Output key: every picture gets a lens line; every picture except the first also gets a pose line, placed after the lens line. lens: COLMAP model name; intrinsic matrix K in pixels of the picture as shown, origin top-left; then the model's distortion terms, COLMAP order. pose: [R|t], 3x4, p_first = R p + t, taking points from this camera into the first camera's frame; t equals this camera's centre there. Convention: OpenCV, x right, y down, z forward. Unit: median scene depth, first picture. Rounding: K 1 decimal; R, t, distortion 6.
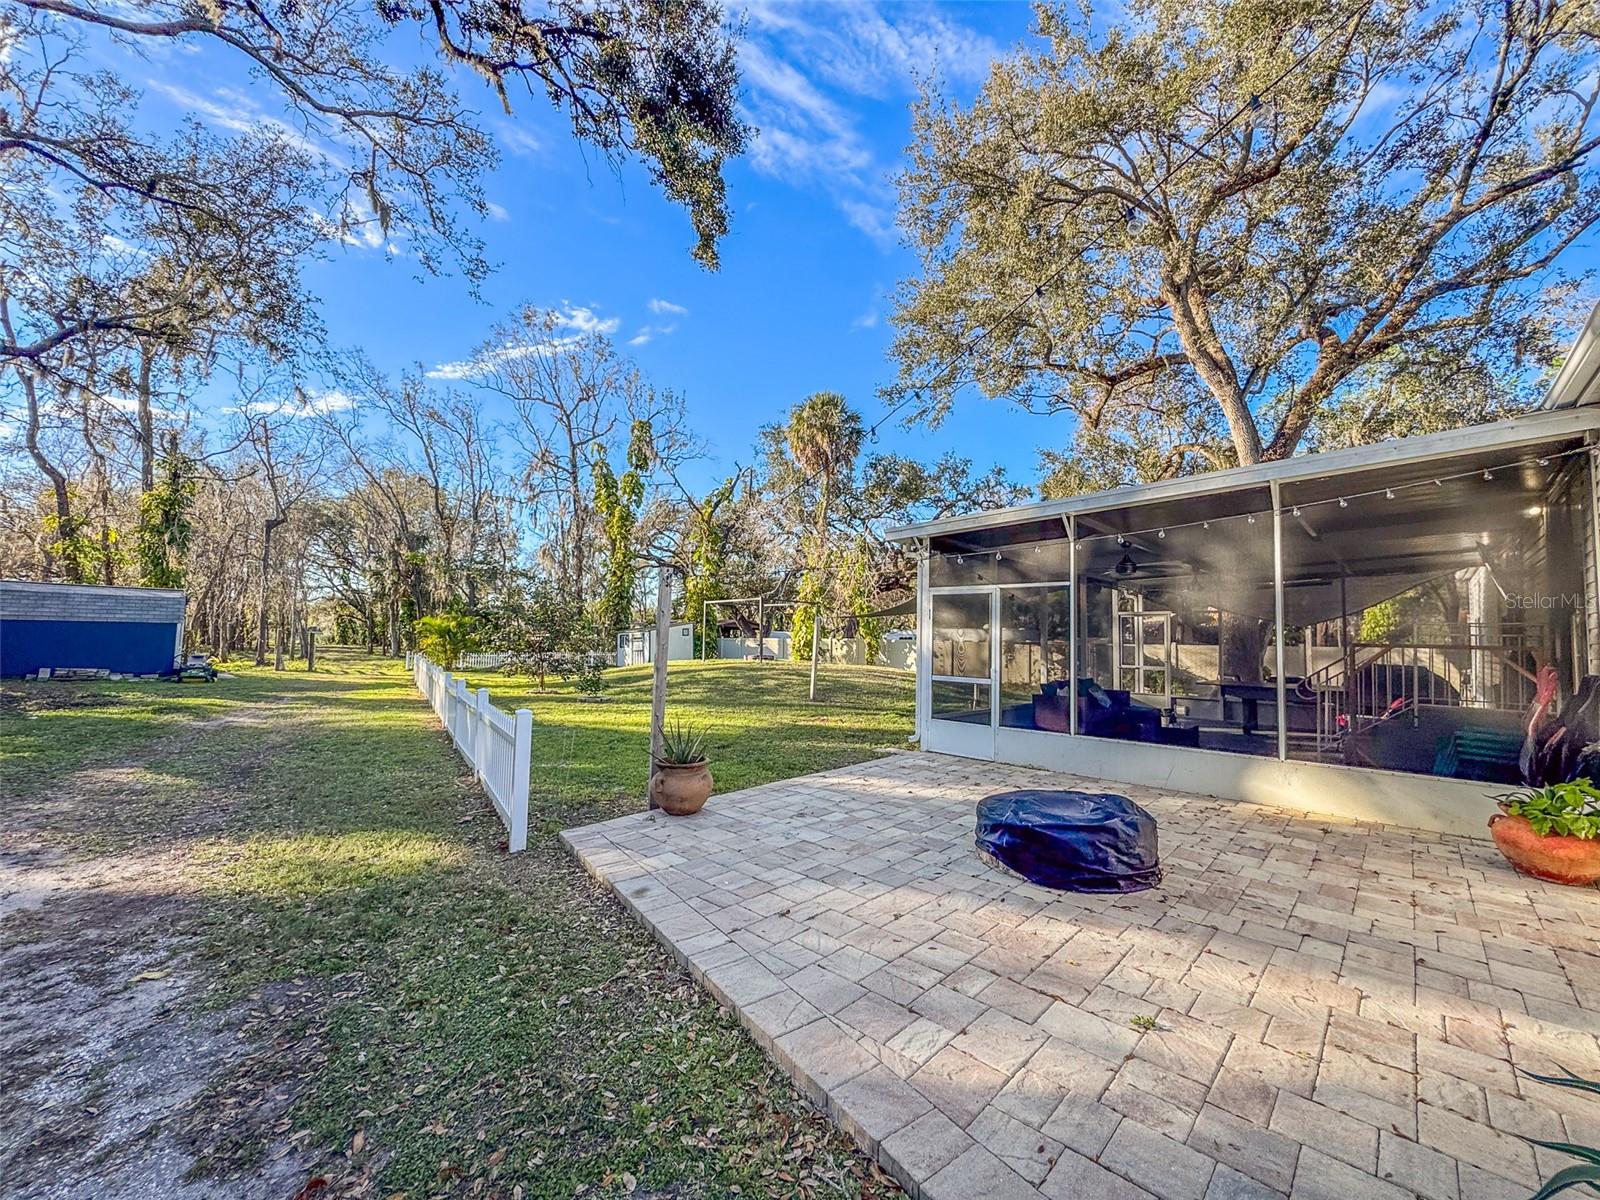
lens RADIAL K [[640.8, 0, 805.7], [0, 640.8, 601.3], [0, 0, 1]] dist [-0.003891, -0.000334]
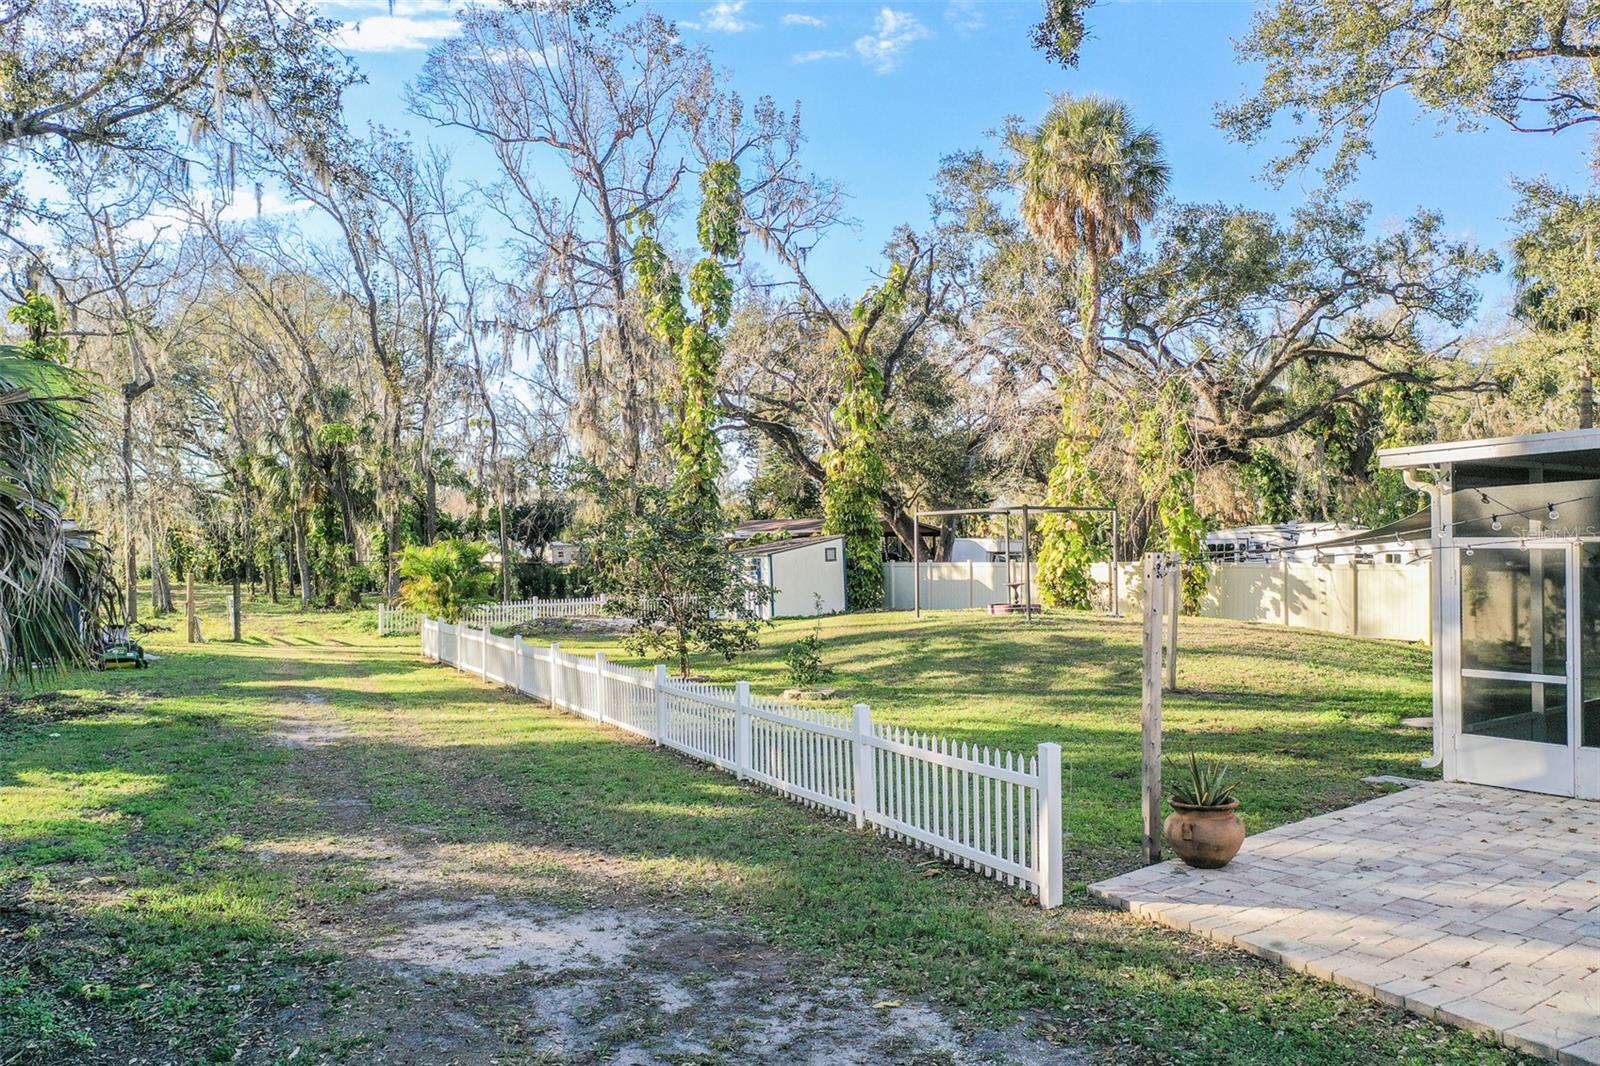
lens RADIAL K [[1273.8, 0, 807.0], [0, 1273.8, 528.6], [0, 0, 1]] dist [0.010429, -0.009727]
pose [[0.990933, -0.028985, -0.131191, -0.063599], [0.035164, 0.998366, 0.045033, -0.024276], [0.129672, -0.049238, 0.990334, -0.084497]]
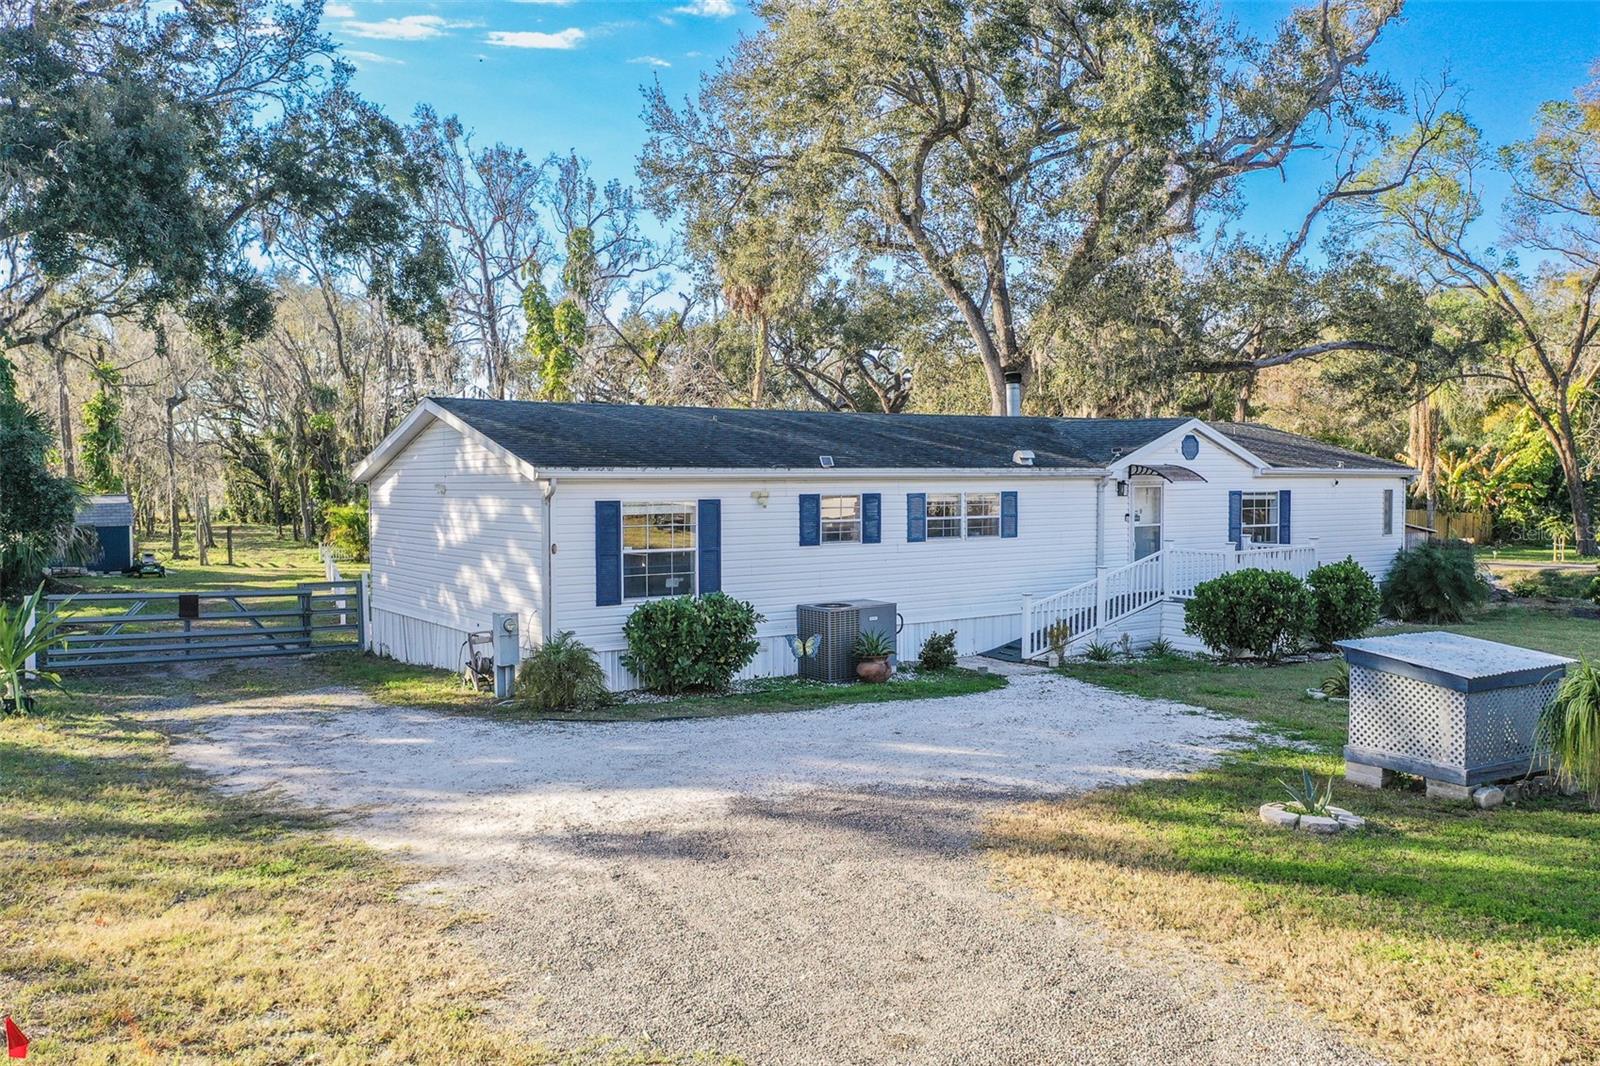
lens RADIAL K [[1273.8, 0, 809.9], [0, 1273.8, 530.6], [0, 0, 1]] dist [0.010429, -0.009727]
pose [[0.980424, -0.020335, -0.195846, 0.366293], [0.039297, 0.994850, 0.093426, -0.069704], [0.192938, -0.099294, 0.976174, -0.558081]]
